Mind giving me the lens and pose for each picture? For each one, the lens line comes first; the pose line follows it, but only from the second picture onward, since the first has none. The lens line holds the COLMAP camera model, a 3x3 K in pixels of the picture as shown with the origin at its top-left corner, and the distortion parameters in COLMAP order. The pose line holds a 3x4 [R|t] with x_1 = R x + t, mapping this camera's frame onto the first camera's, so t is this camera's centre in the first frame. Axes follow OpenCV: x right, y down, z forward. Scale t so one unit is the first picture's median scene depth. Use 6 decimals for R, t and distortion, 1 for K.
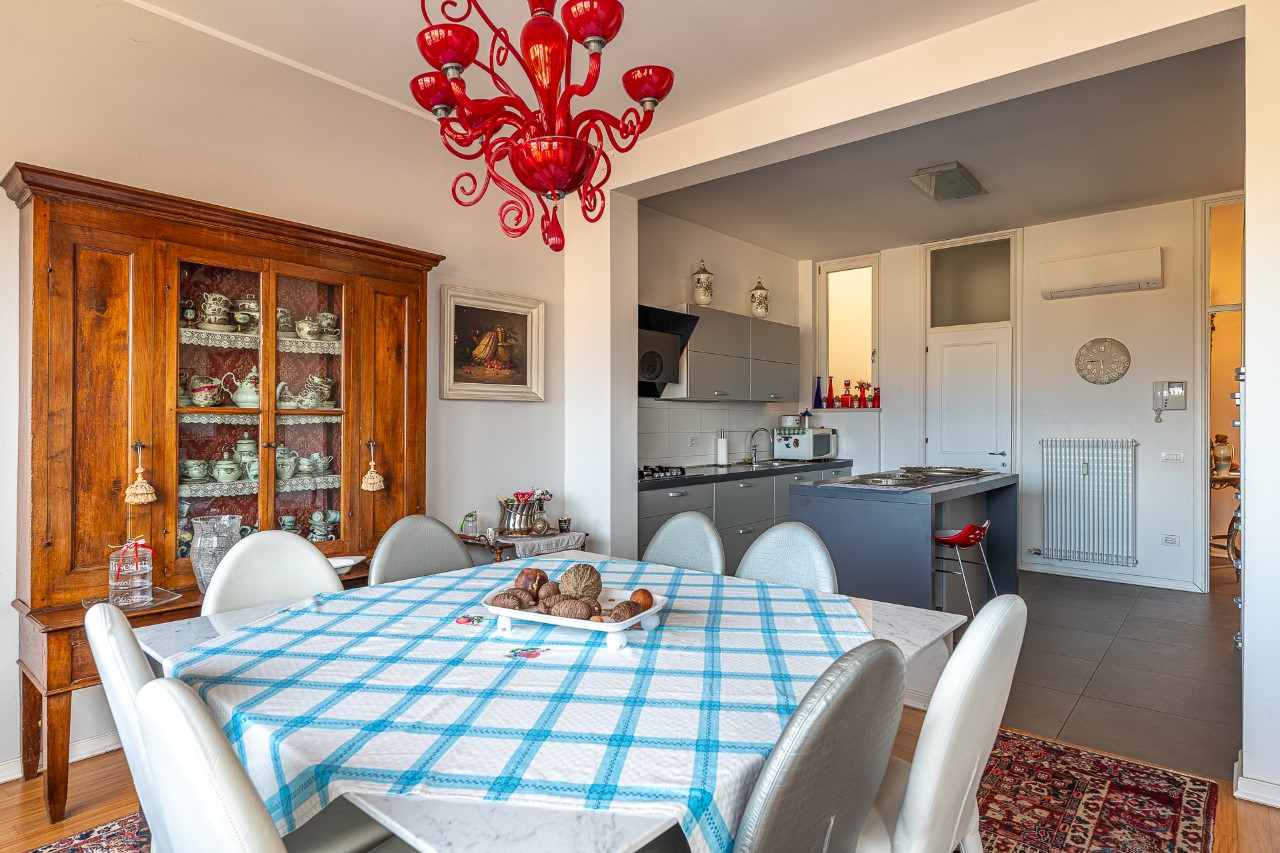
lens RADIAL K [[701.4, 0, 640.0], [0, 701.4, 426.5], [0, 0, 1]] dist [0.000162, 0.000003]
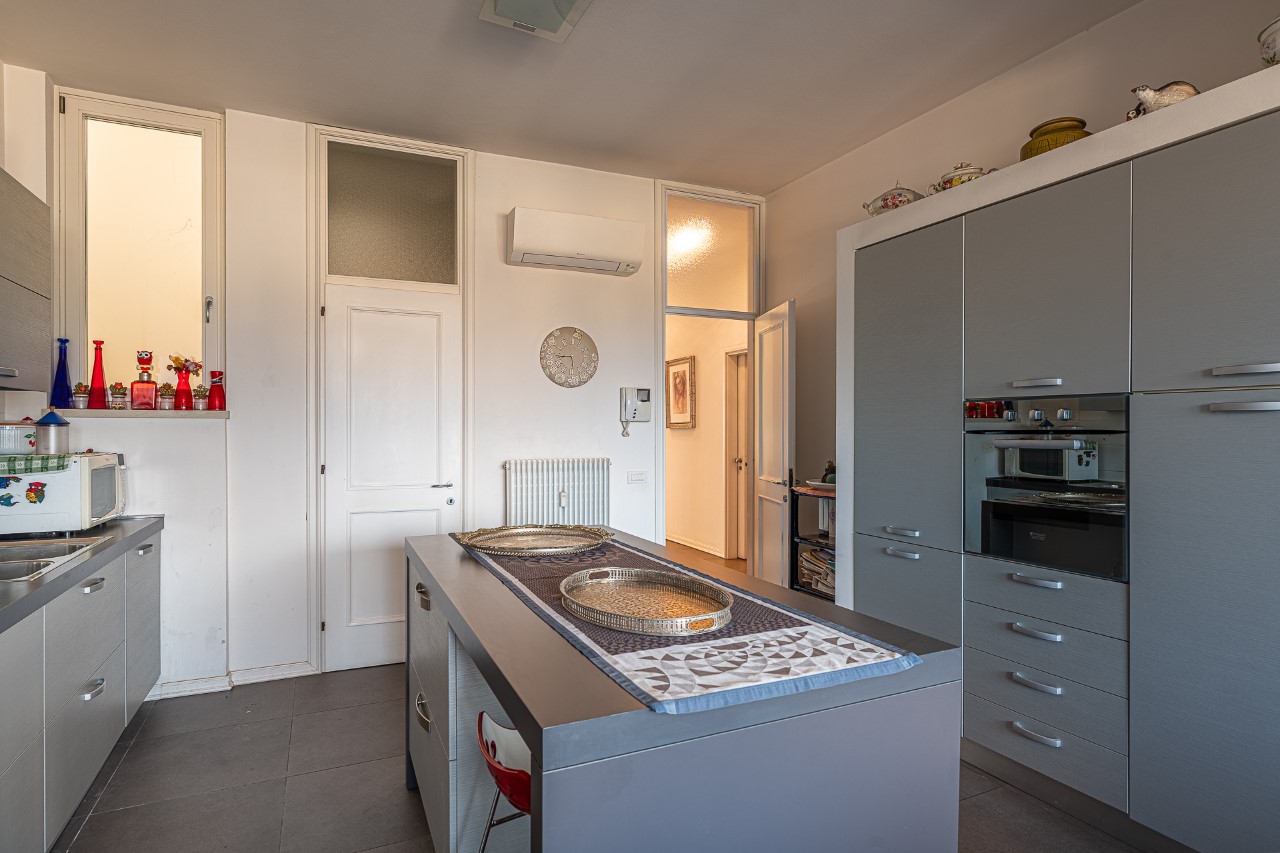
lens RADIAL K [[689.6, 0, 640.0], [0, 689.6, 426.5], [0, 0, 1]] dist [0.002341, 0.000715]
pose [[0.417312, 0.003110, 0.908758, 0.004333], [0.005248, 0.999969, -0.005833, -0.010051], [-0.908748, 0.007204, 0.417283, 0.499348]]
